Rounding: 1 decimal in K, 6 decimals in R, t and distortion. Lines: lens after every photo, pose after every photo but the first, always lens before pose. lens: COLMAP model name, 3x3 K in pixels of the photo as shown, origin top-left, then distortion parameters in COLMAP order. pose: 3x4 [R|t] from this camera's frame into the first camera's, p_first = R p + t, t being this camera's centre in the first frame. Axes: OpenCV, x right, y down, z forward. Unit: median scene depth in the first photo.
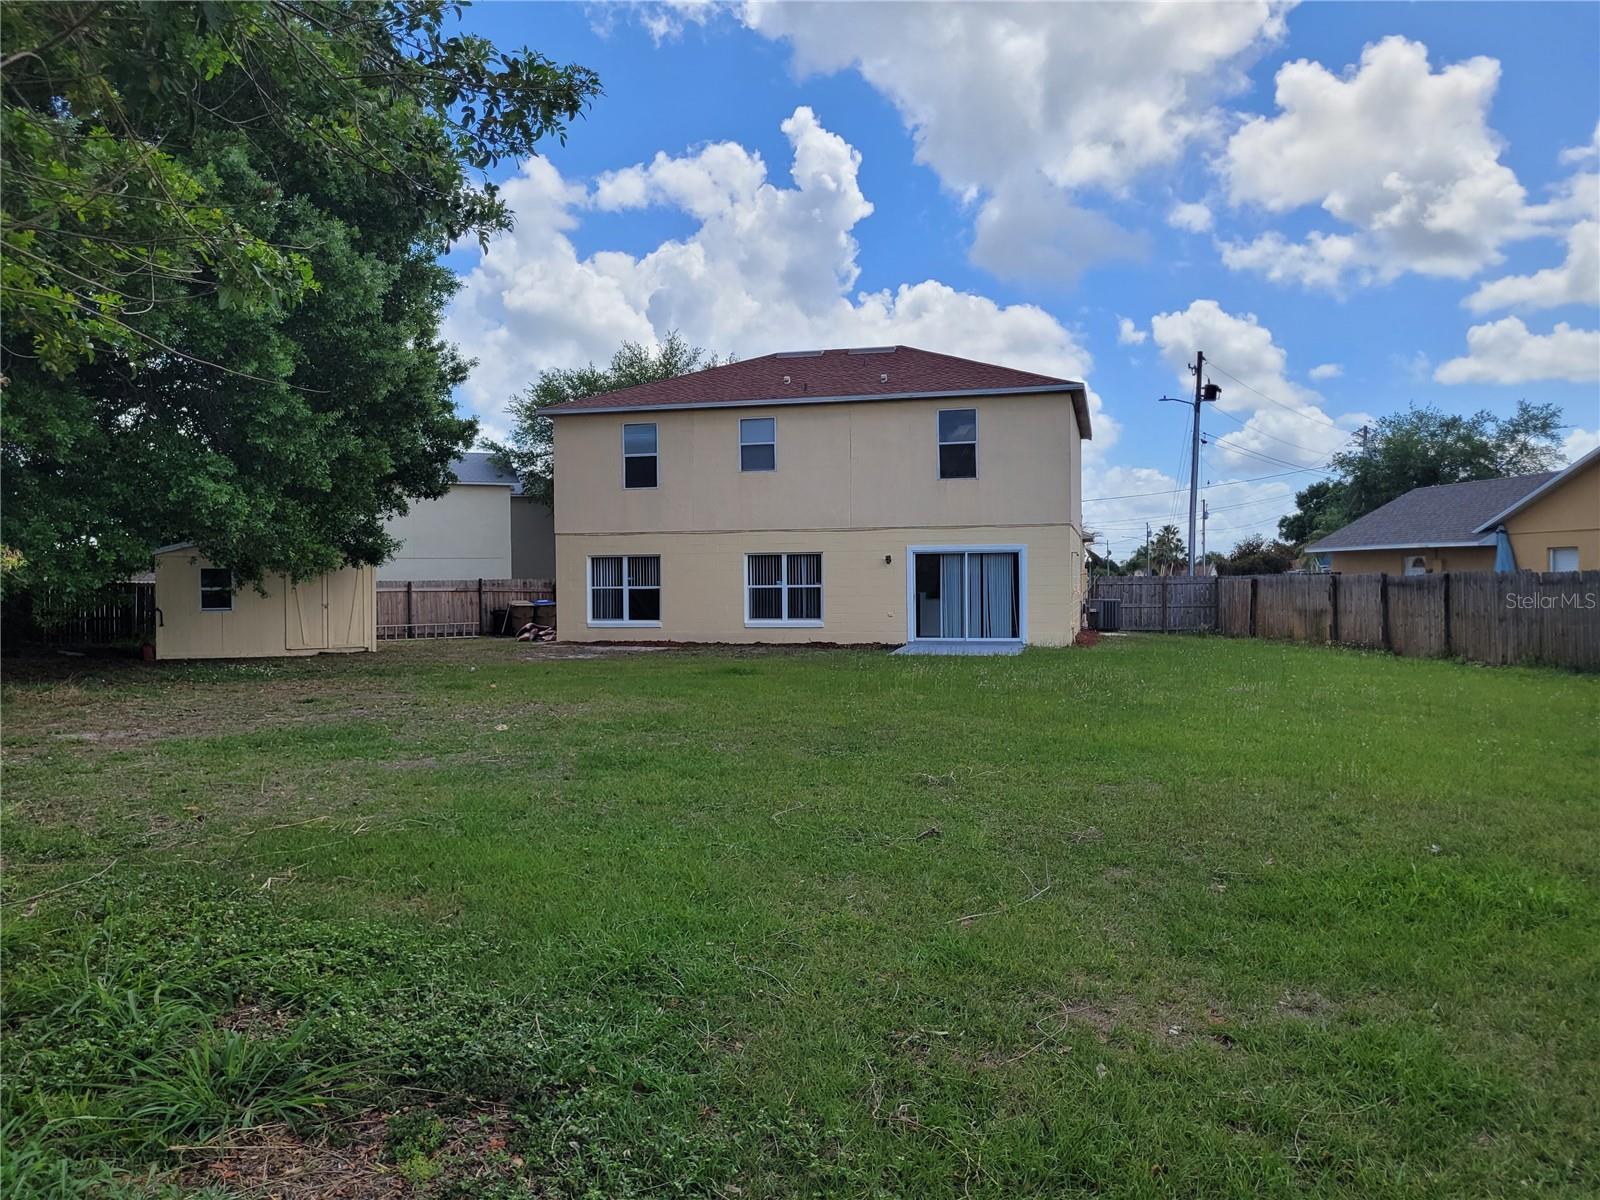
lens RADIAL K [[1215.8, 0, 814.3], [0, 1215.8, 596.7], [0, 0, 1]] dist [0.014441, 0.001057]
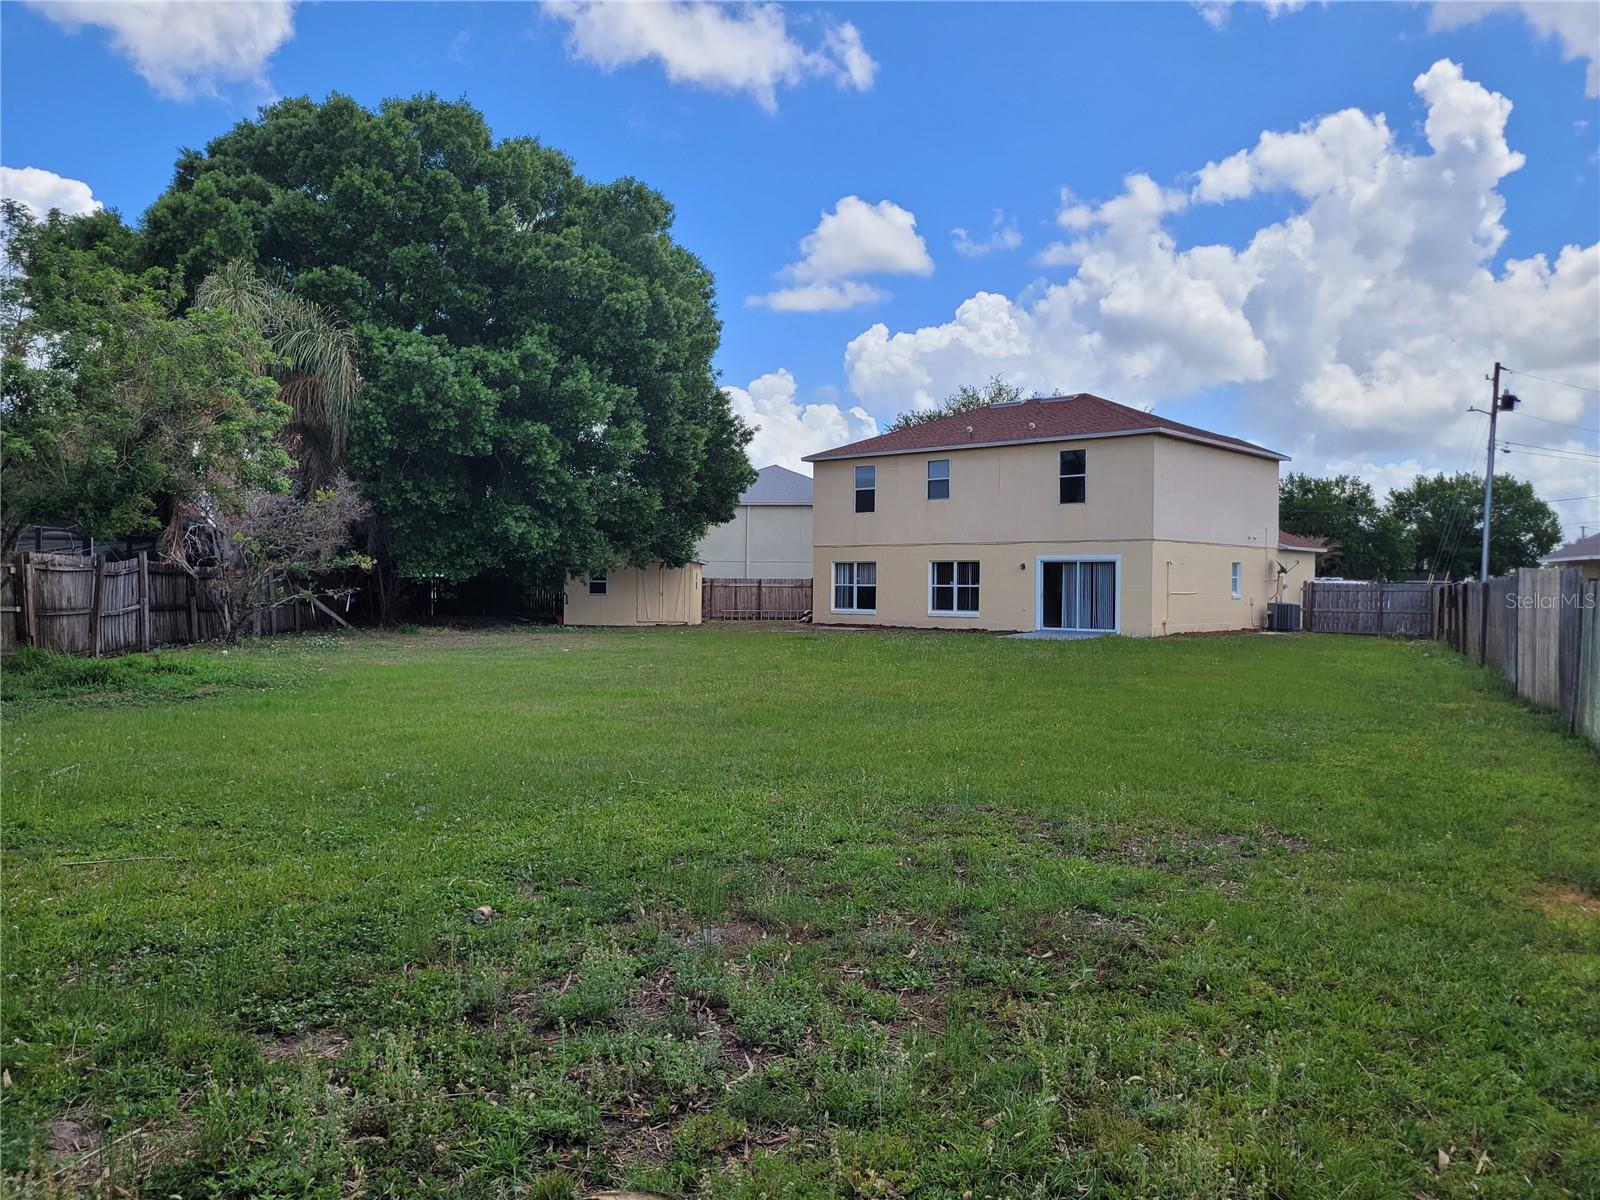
lens RADIAL K [[1195.5, 0, 800.0], [0, 1195.5, 600.0], [0, 0, 1]] dist [0.015368, 0.002697]
pose [[0.886891, 0.021713, -0.461469, 0.428270], [-0.021297, 0.999755, 0.006109, 0.002446], [0.461488, 0.004410, 0.887135, -0.237760]]
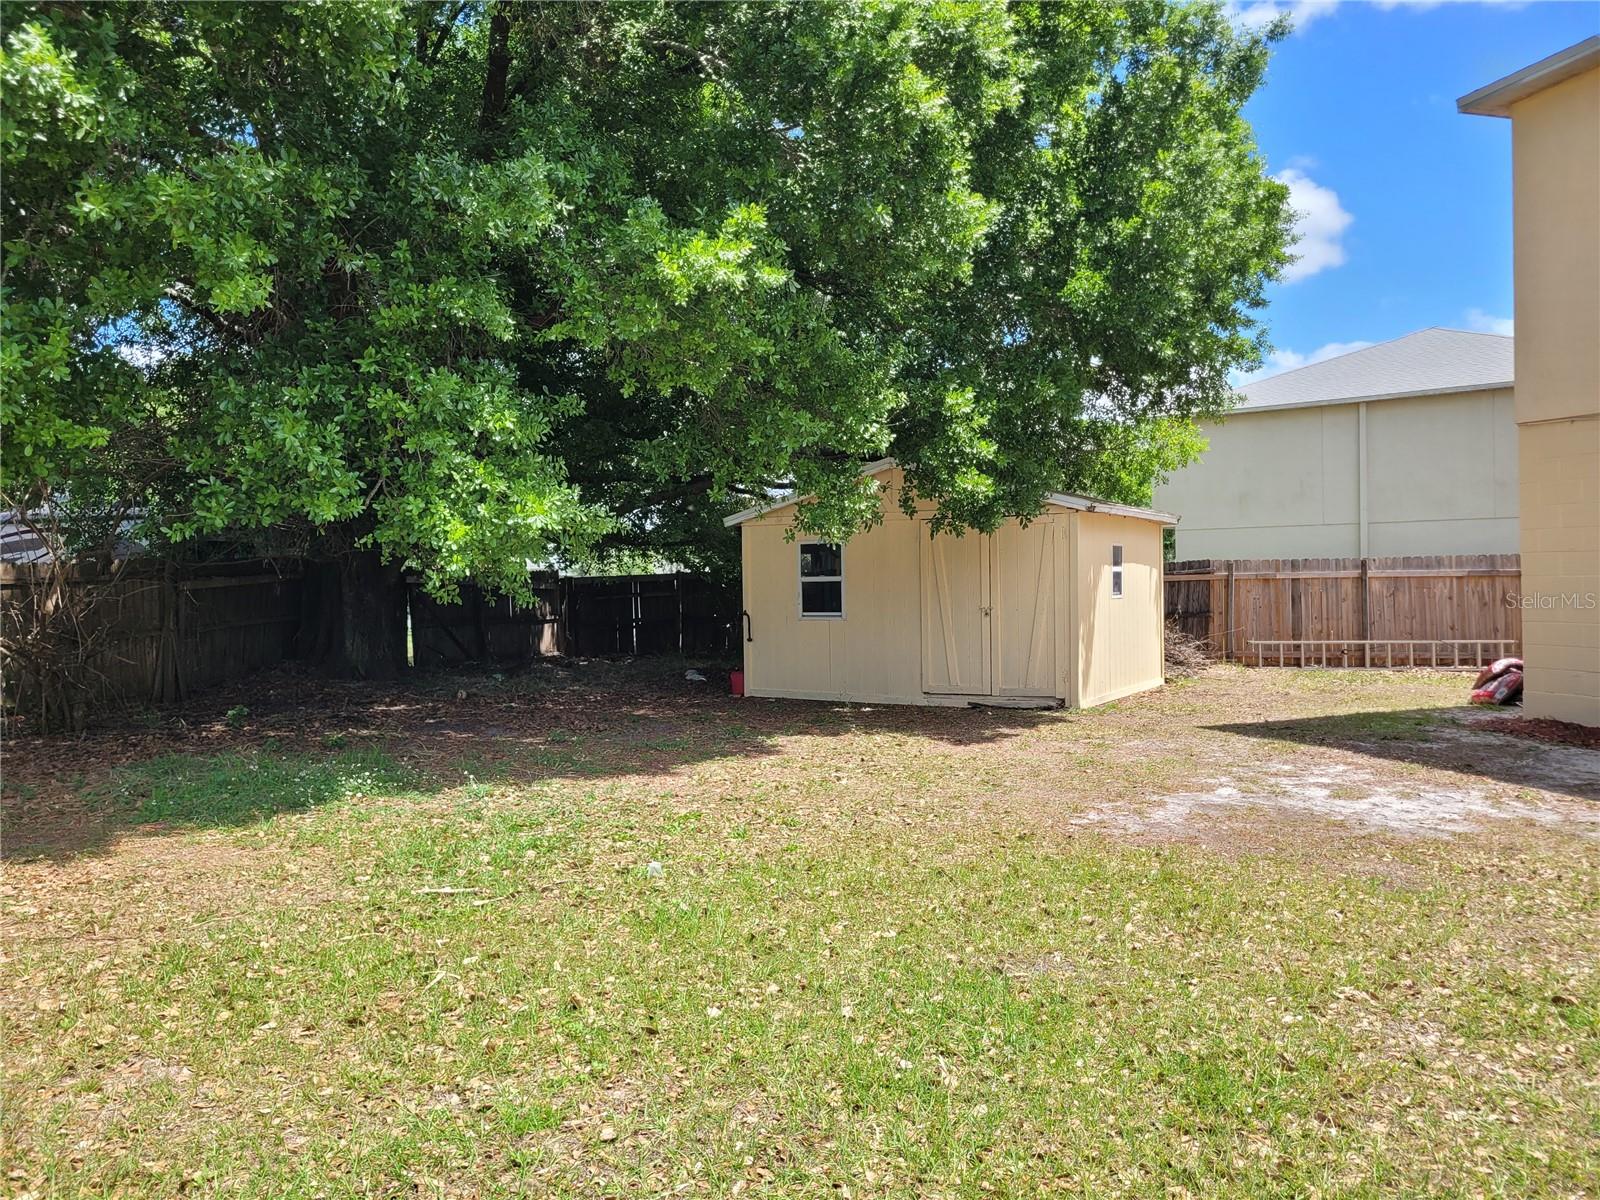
lens RADIAL K [[1215.8, 0, 814.3], [0, 1215.8, 596.7], [0, 0, 1]] dist [0.014441, 0.001057]
pose [[0.531260, 0.012715, -0.847113, -0.007983], [0.003667, 0.999844, 0.017307, -0.007652], [0.847201, -0.012300, 0.531131, 0.649209]]
